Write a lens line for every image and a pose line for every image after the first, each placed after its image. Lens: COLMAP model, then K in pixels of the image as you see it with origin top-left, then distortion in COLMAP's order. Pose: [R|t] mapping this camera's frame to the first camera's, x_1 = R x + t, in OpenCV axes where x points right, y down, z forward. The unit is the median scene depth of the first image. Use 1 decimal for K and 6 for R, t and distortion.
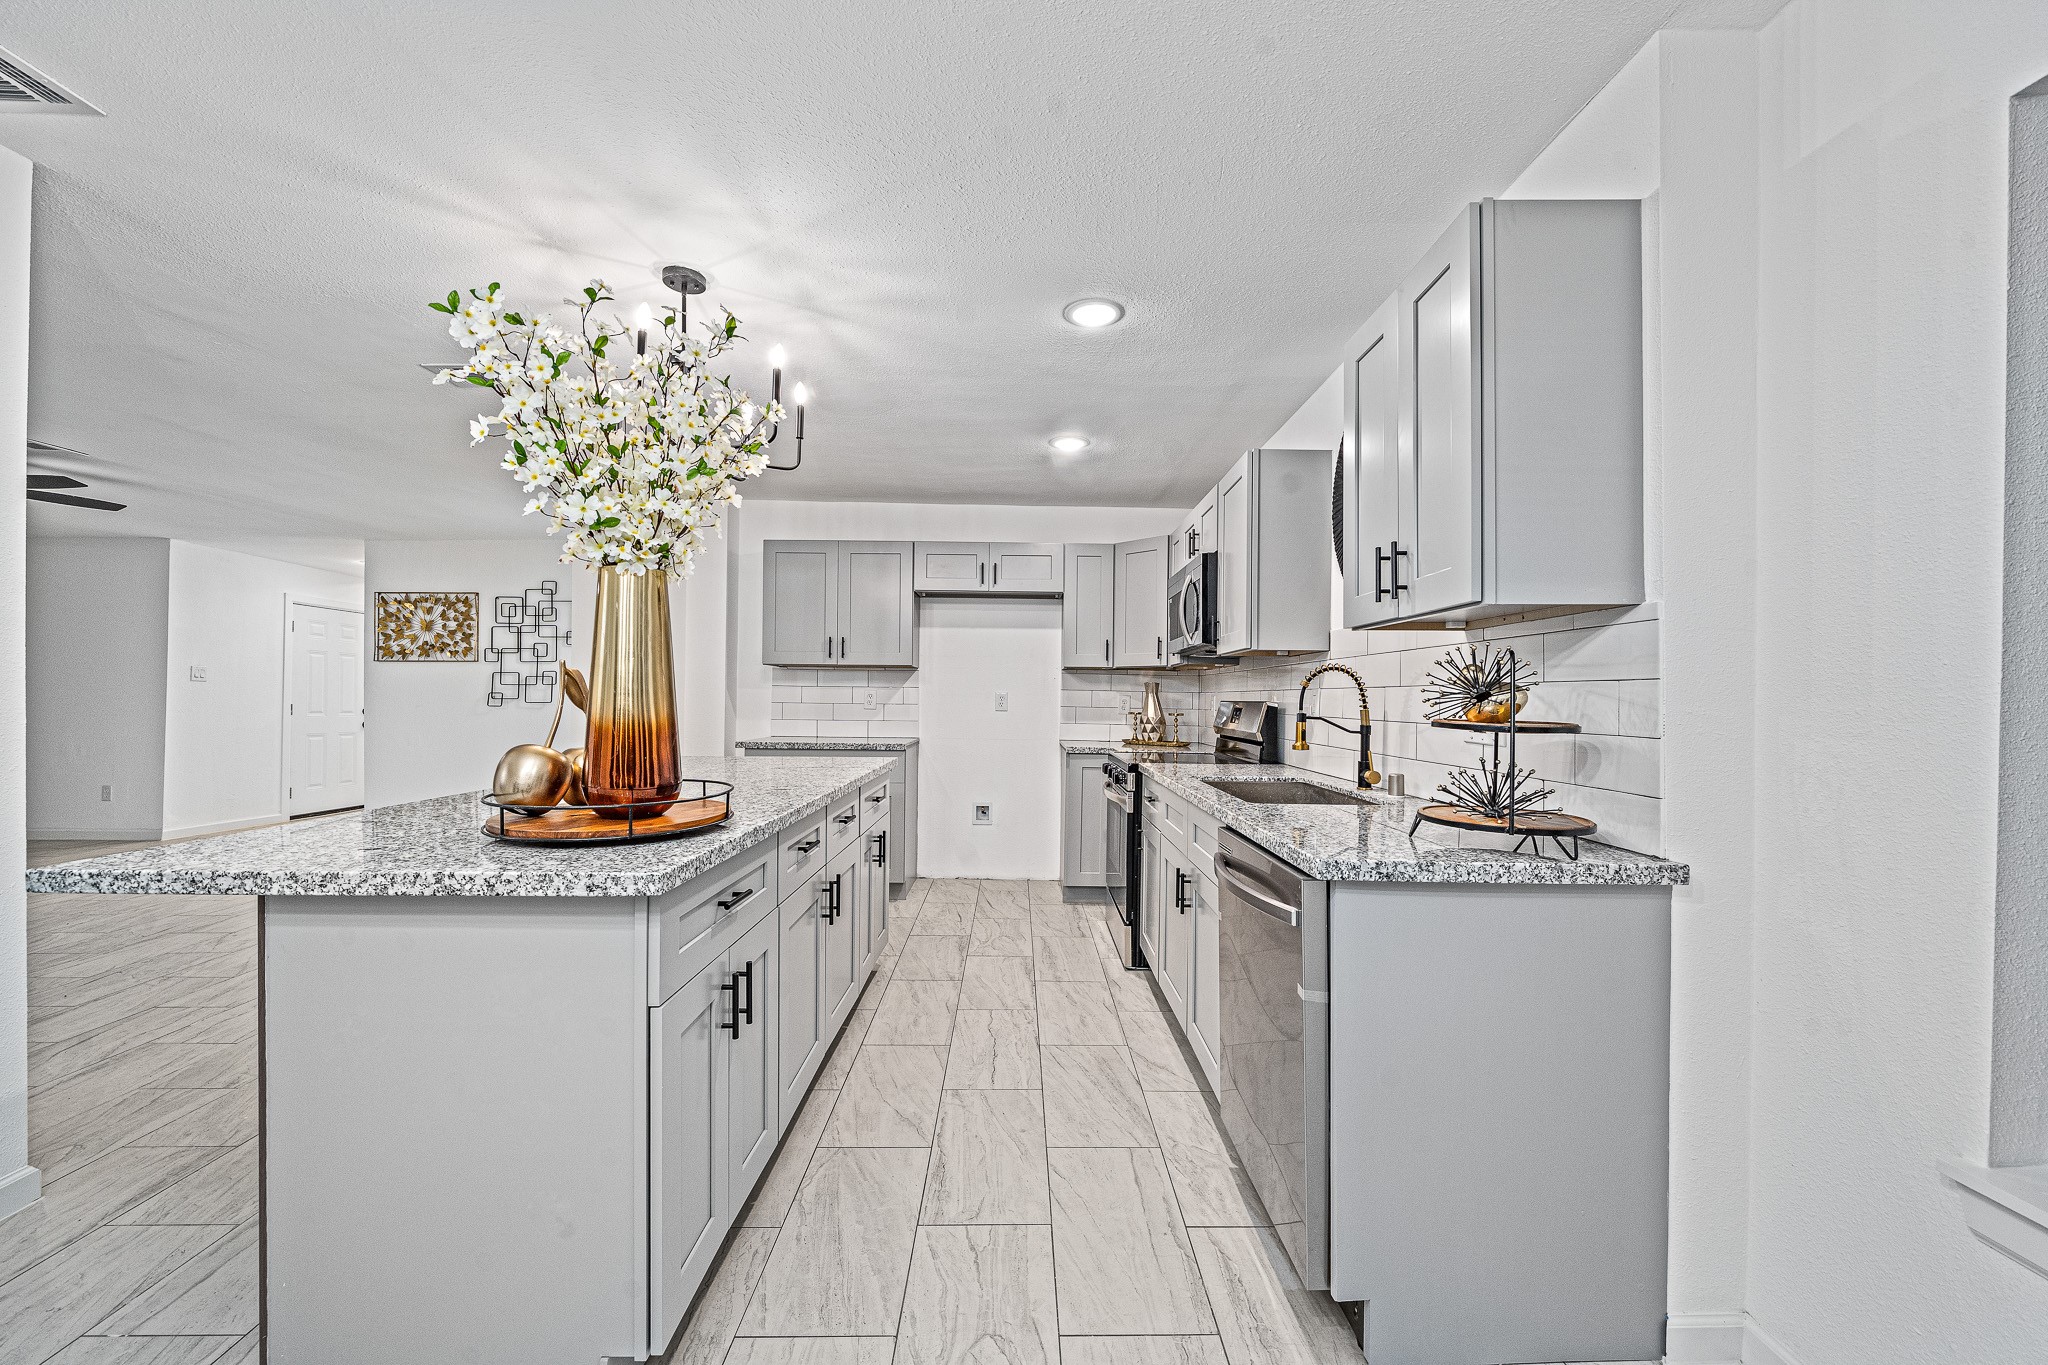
lens RADIAL K [[789.5, 0, 1026.4], [0, 789.5, 691.5], [0, 0, 1]] dist [-0.002208, -0.000803]
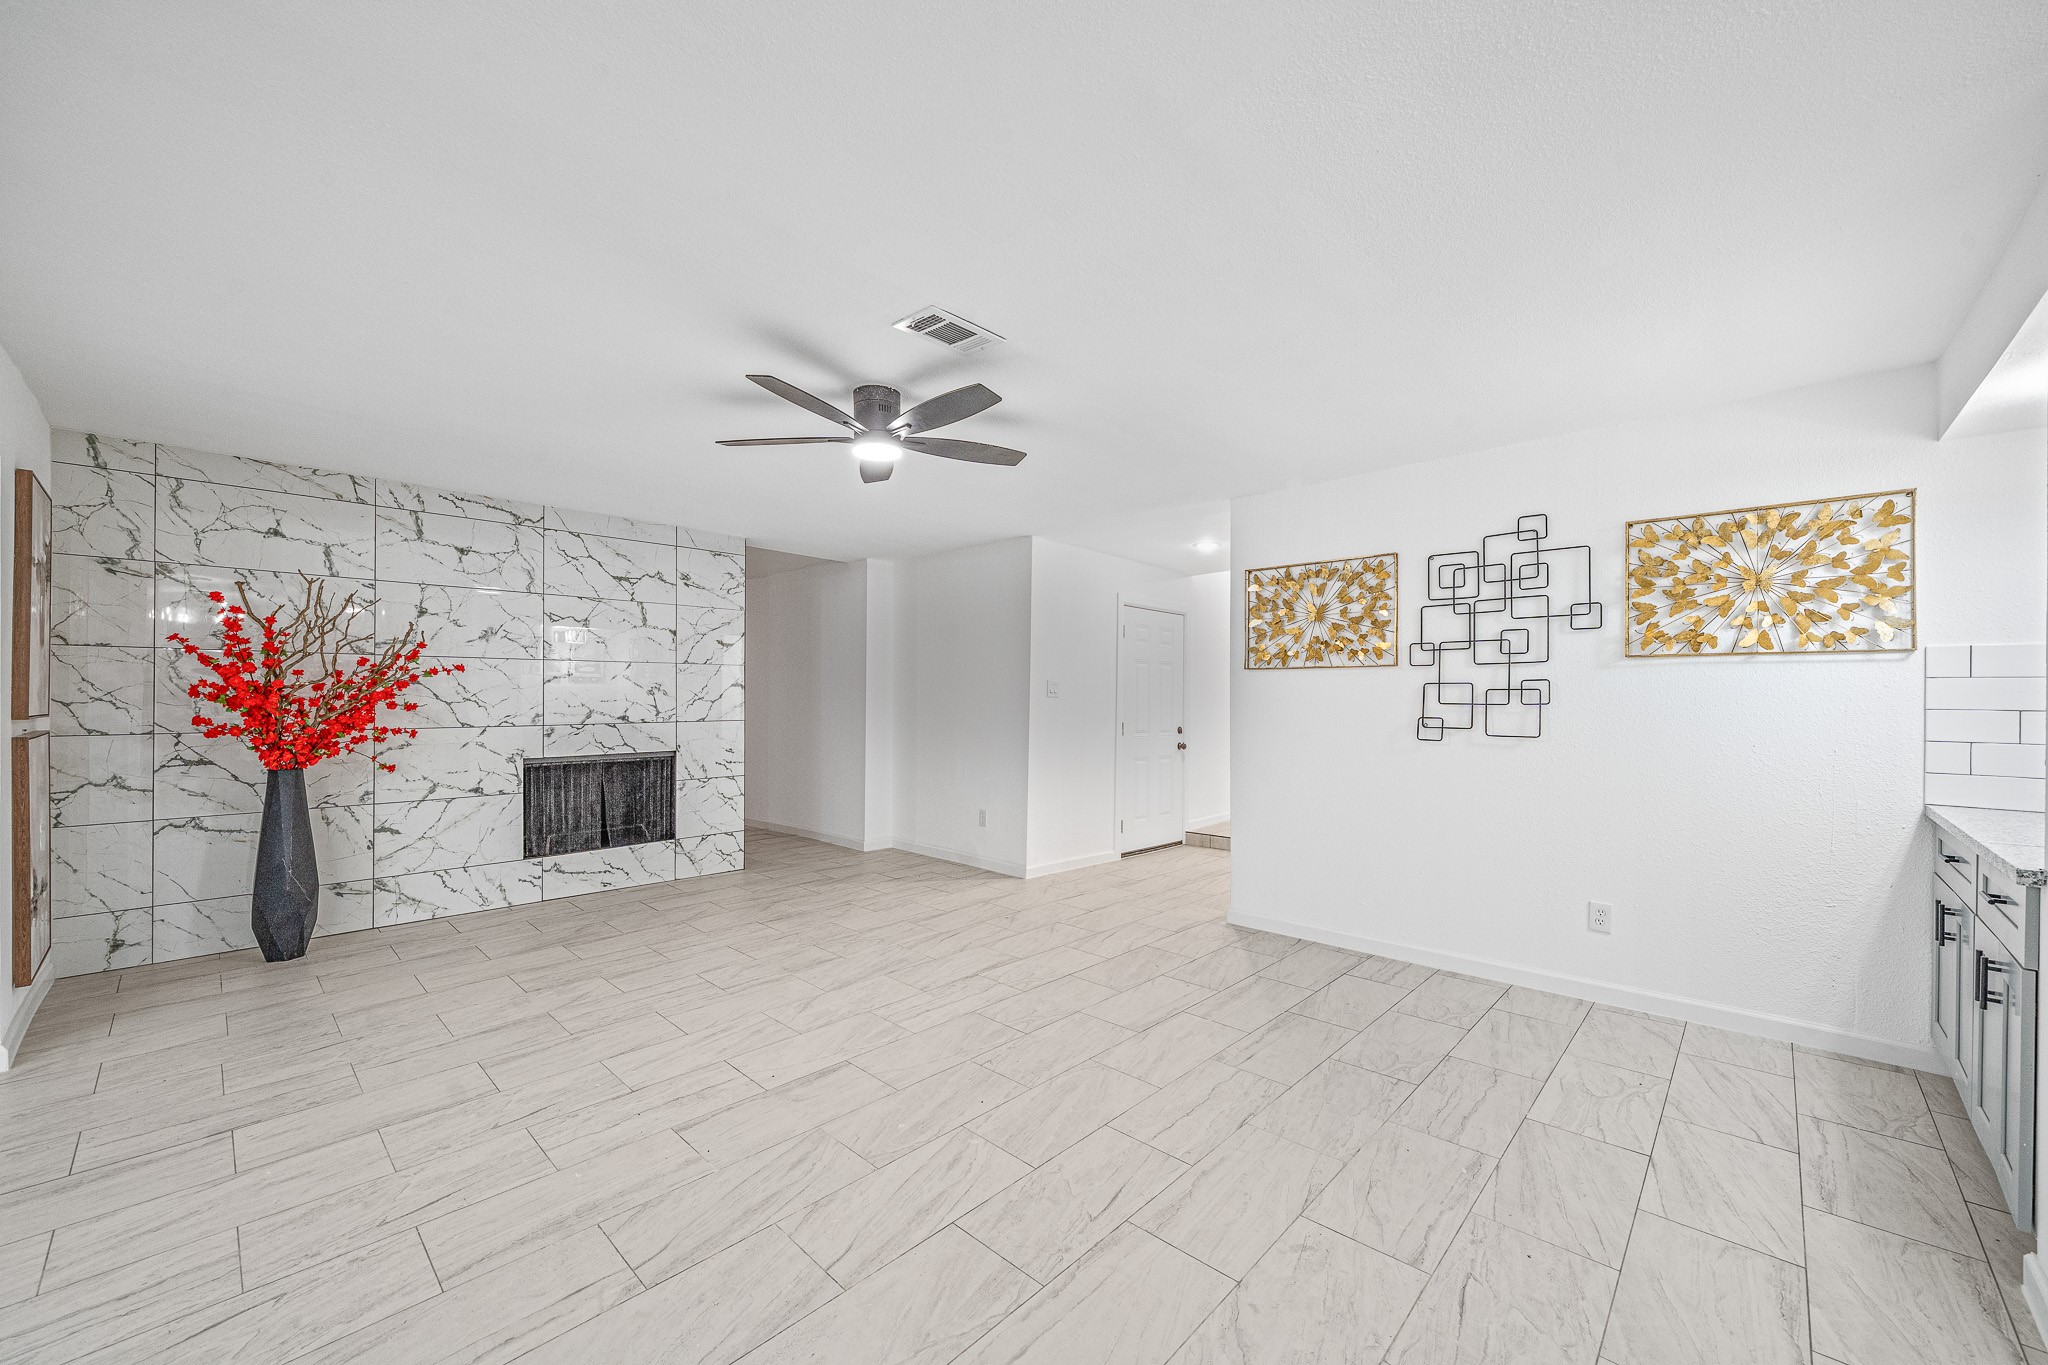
lens RADIAL K [[794.6, 0, 1025.9], [0, 794.6, 691.4], [0, 0, 1]] dist [-0.000953, 0.000028]
pose [[0.713460, -0.007280, -0.700659, -0.471171], [0.007435, 0.999968, -0.002819, -0.018755], [0.700657, -0.003198, 0.713491, 0.361306]]
